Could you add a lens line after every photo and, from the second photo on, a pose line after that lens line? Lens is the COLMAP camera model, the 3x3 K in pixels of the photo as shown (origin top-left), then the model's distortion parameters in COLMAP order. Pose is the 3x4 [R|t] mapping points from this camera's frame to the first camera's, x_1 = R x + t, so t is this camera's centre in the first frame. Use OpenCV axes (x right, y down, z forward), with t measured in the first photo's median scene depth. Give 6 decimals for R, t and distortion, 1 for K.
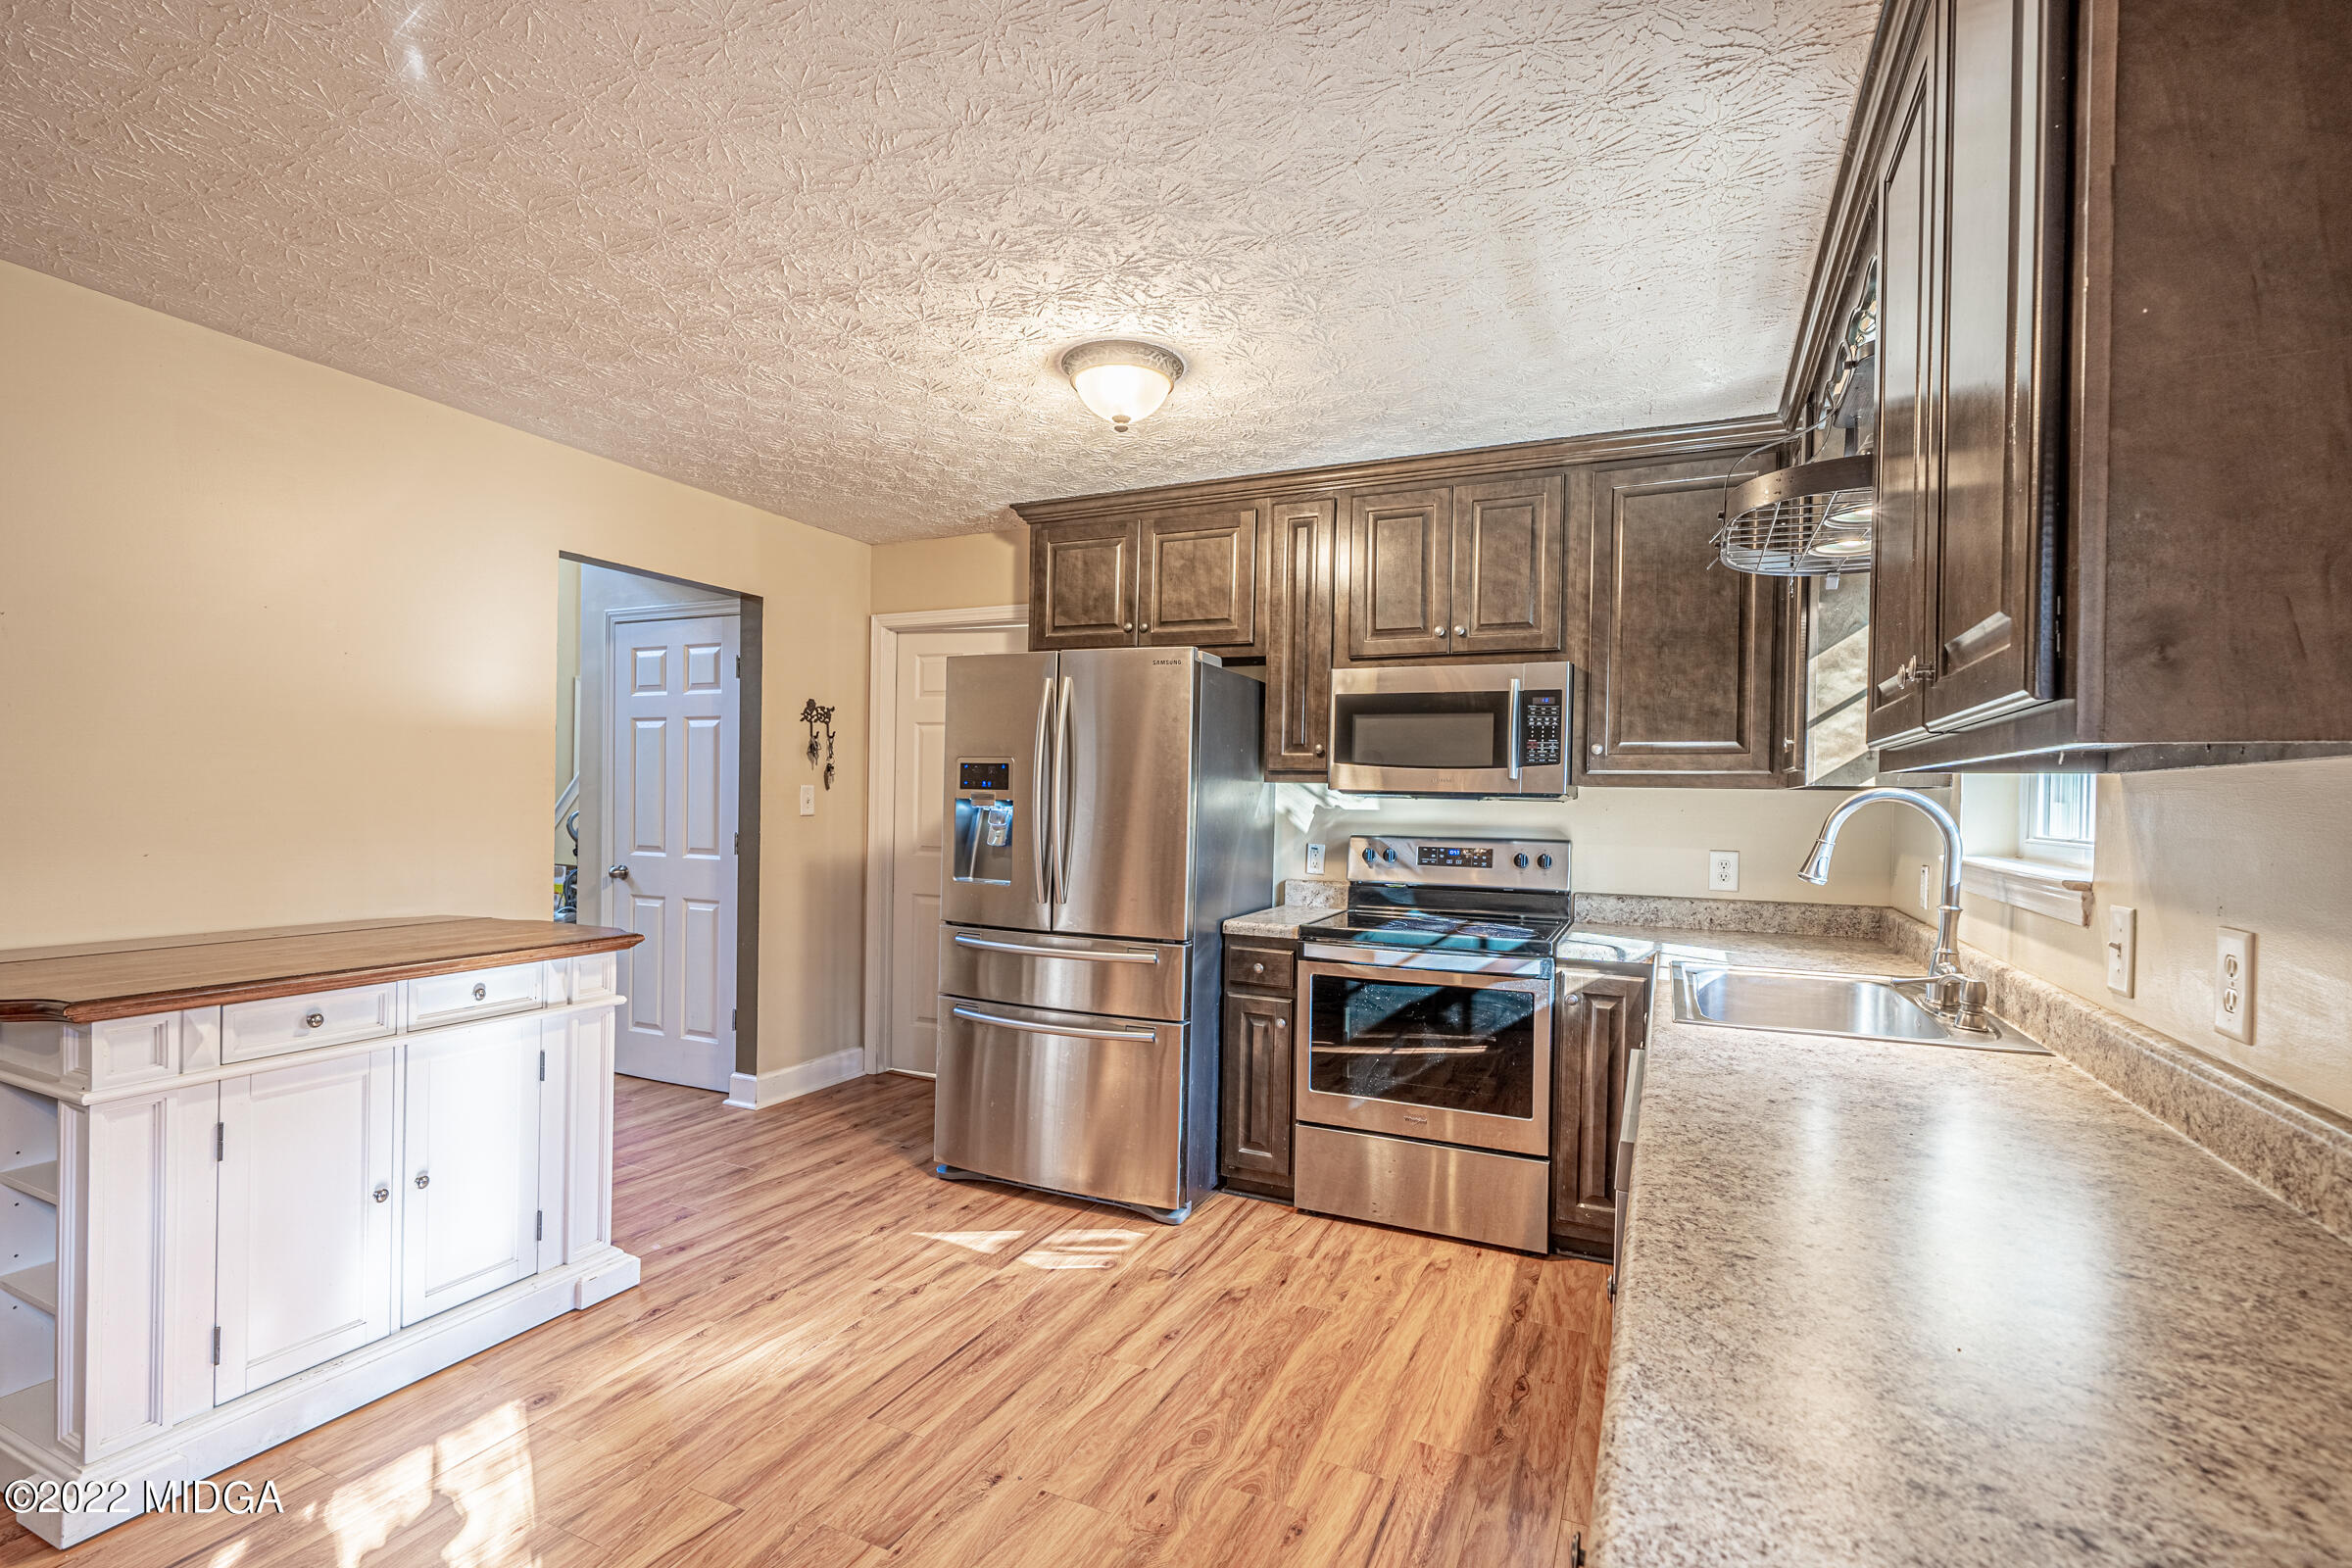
lens RADIAL K [[1072.5, 0, 1161.2], [0, 1072.5, 802.3], [0, 0, 1]] dist [0.002080, -0.000729]
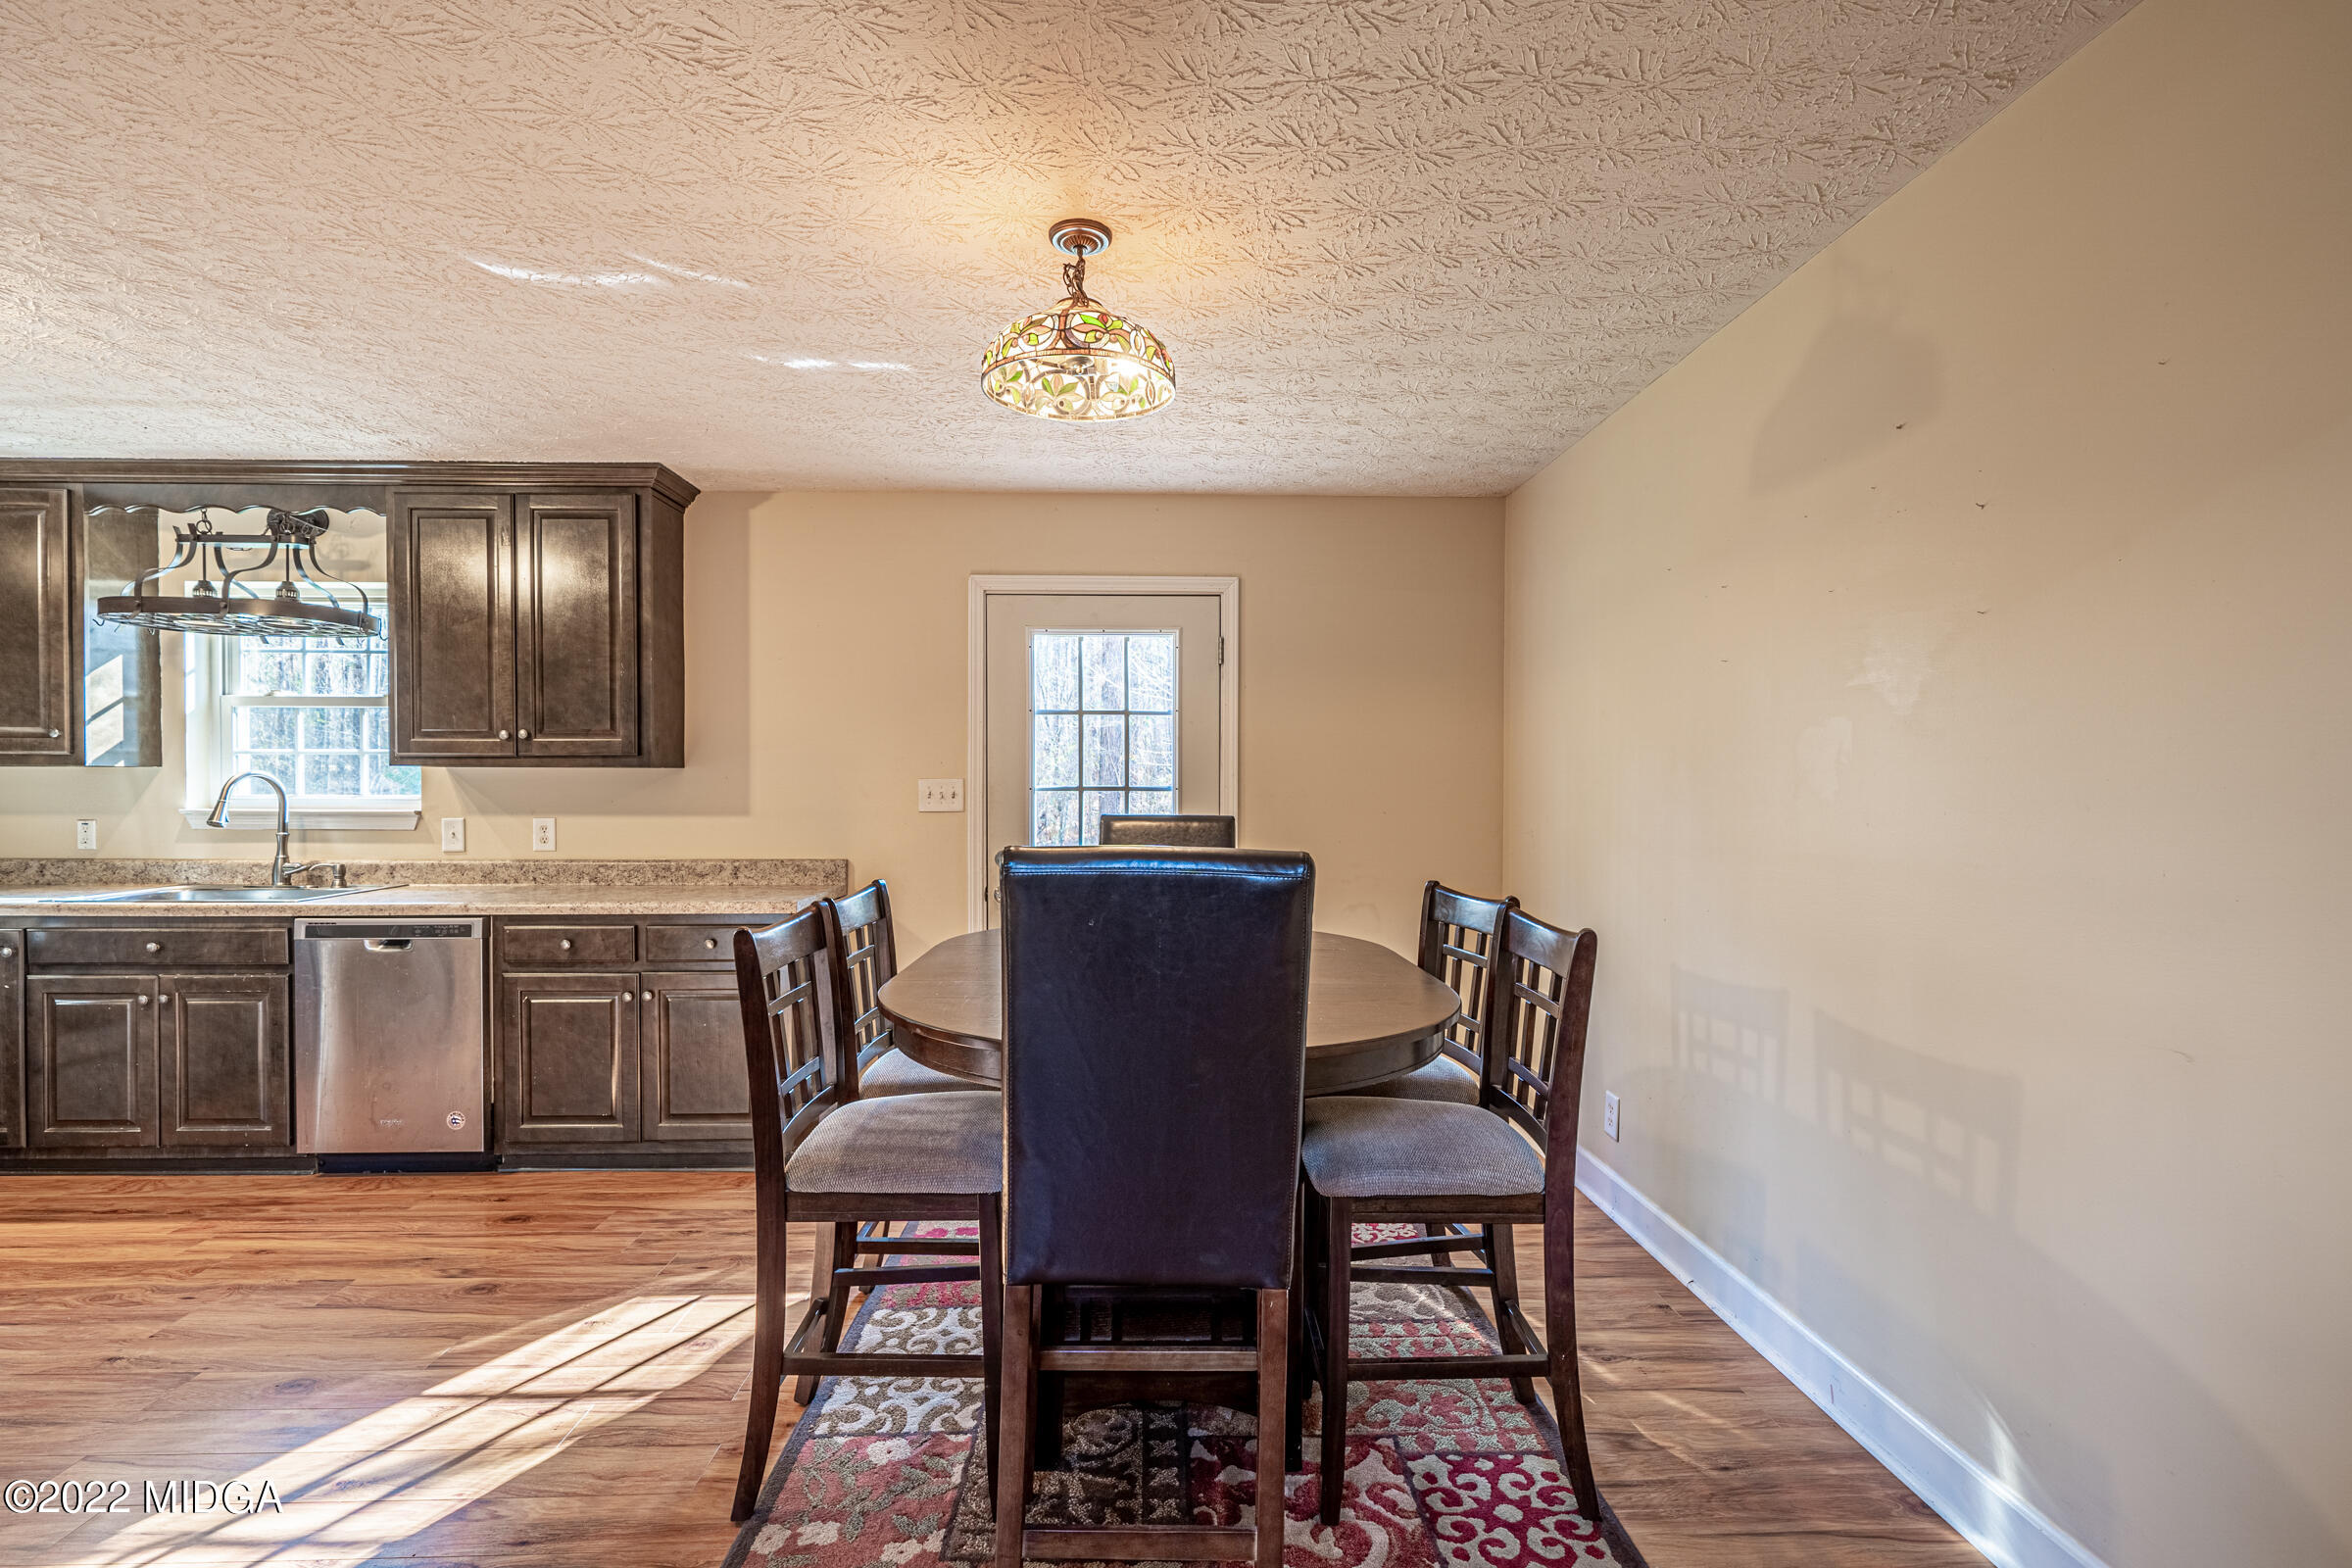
lens RADIAL K [[1072.5, 0, 1160.3], [0, 1072.5, 803.6], [0, 0, 1]] dist [0.002080, -0.000729]
pose [[-0.446143, -0.036250, 0.894227, -1.091959], [-0.007162, 0.999292, 0.036935, -0.023362], [-0.894933, 0.010073, -0.446087, 0.310606]]
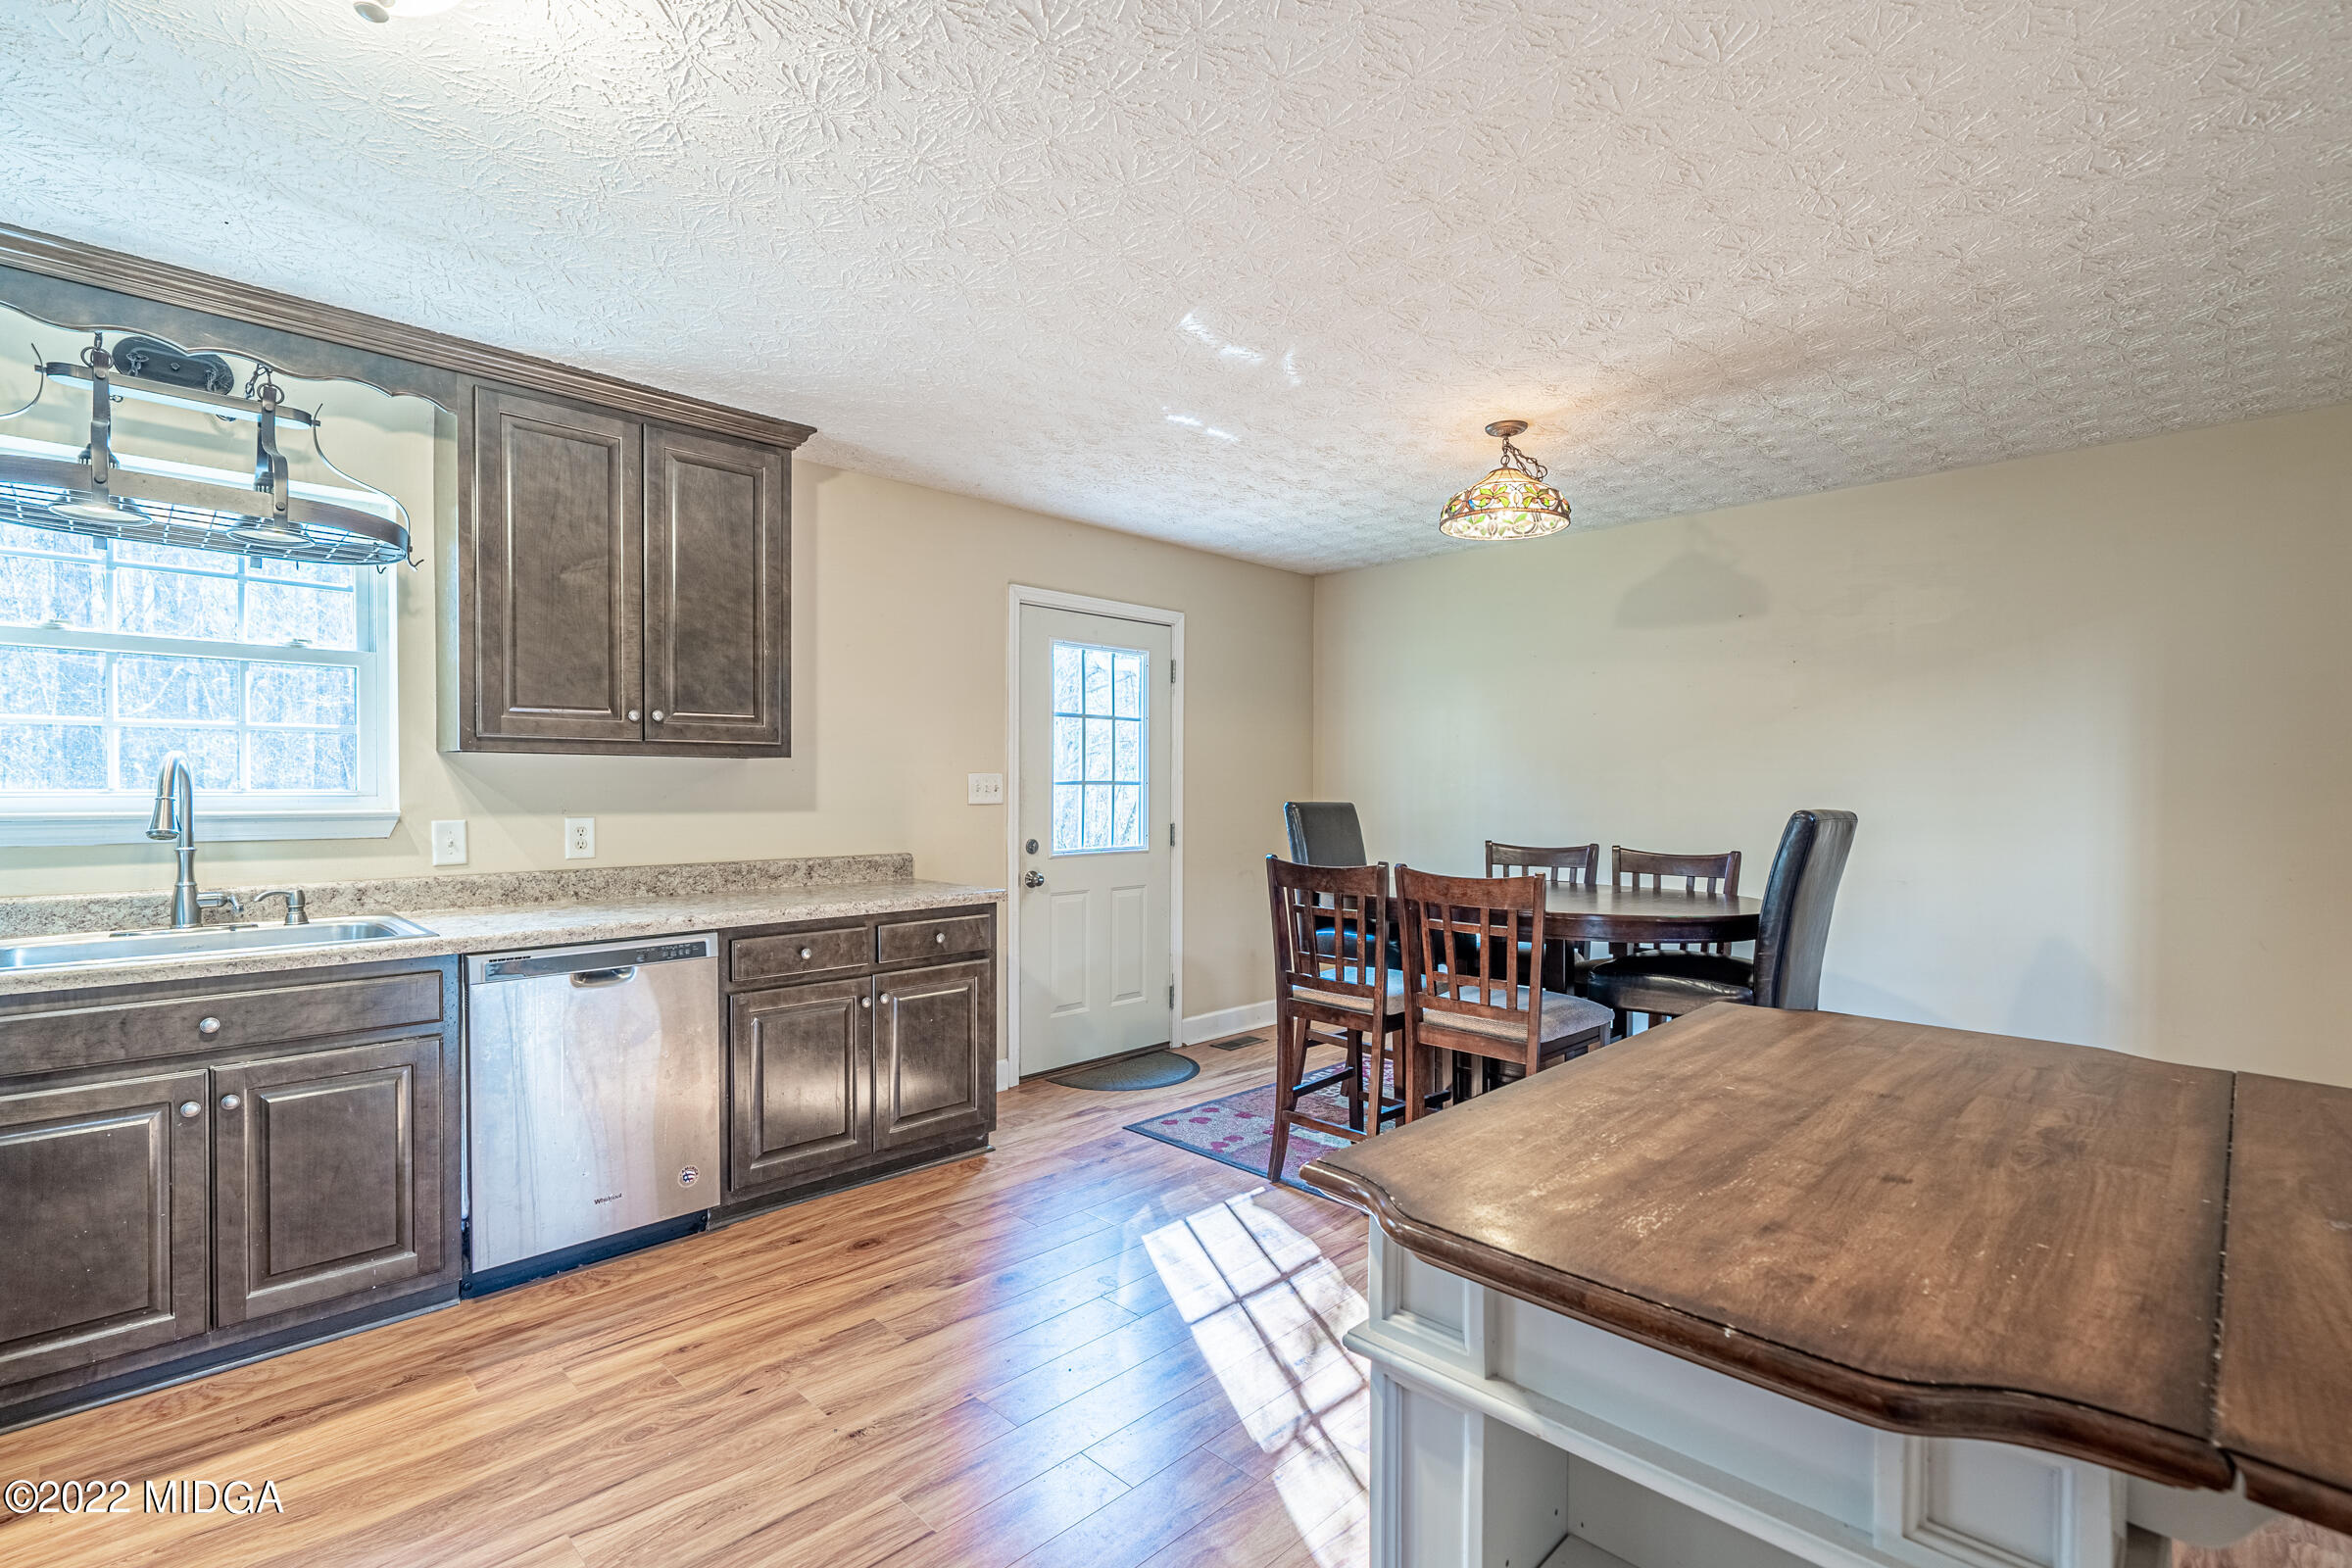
lens RADIAL K [[1072.5, 0, 1167.0], [0, 1072.5, 808.5], [0, 0, 1]] dist [0.002080, -0.000729]
pose [[-0.940631, -0.032653, 0.337857, -0.489670], [-0.022666, 0.999183, 0.033464, -0.009576], [-0.338674, 0.023819, -0.940602, 1.185990]]
